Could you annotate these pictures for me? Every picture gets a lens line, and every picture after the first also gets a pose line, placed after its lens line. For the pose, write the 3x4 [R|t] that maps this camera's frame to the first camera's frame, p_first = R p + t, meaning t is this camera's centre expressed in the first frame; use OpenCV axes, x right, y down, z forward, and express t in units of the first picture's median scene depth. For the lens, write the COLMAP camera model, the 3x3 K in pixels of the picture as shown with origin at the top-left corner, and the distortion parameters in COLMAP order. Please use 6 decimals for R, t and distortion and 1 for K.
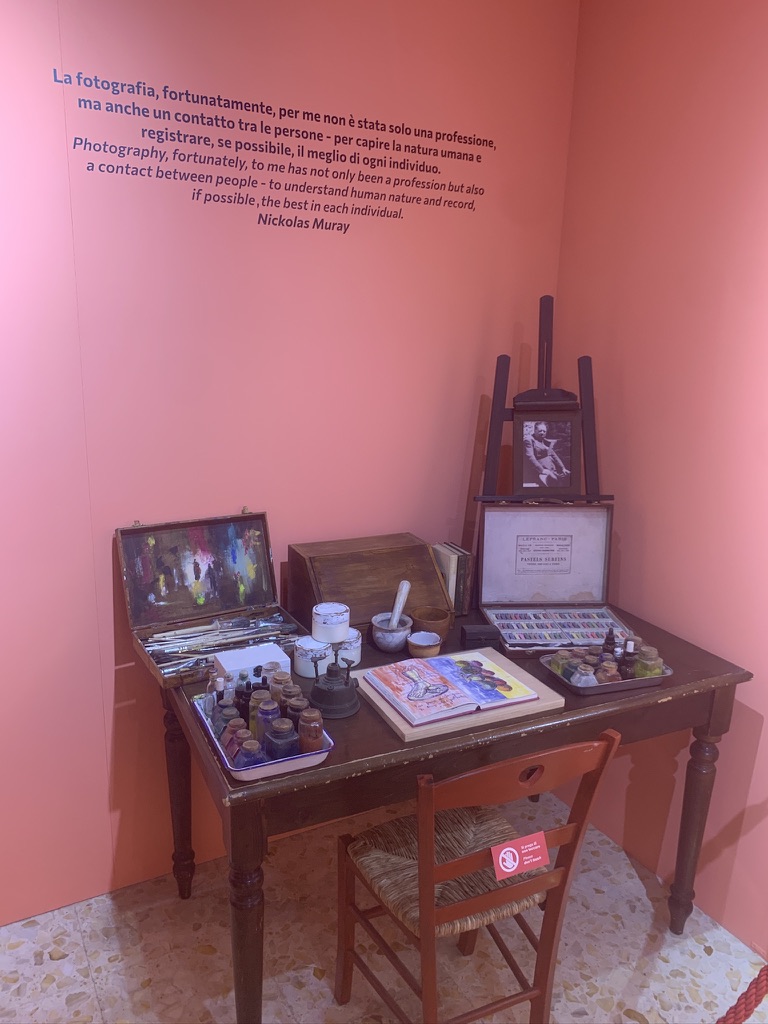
lens RADIAL K [[783.4, 0, 383.0], [0, 783.4, 510.8], [0, 0, 1]] dist [0.002851, -0.003447]
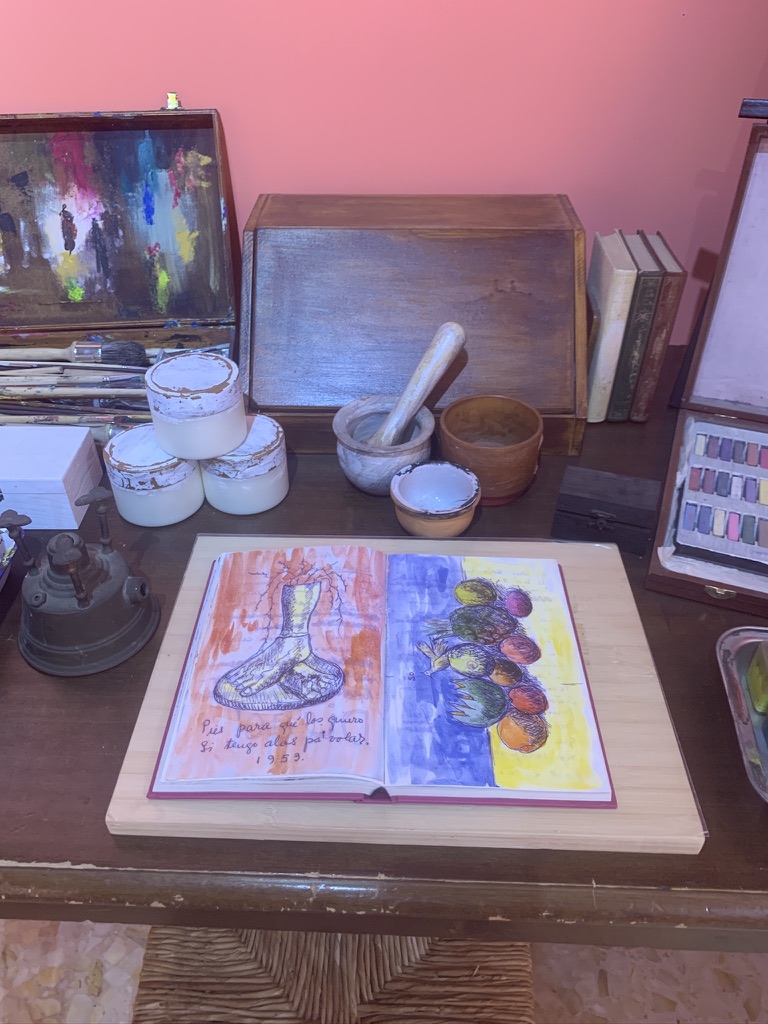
lens RADIAL K [[783.4, 0, 382.2], [0, 783.4, 512.7], [0, 0, 1]] dist [0.002851, -0.003447]
pose [[0.879506, 0.265890, -0.394680, 0.178569], [-0.077610, 0.898391, 0.432286, 0.007769], [0.469517, -0.349567, 0.810775, 0.636097]]
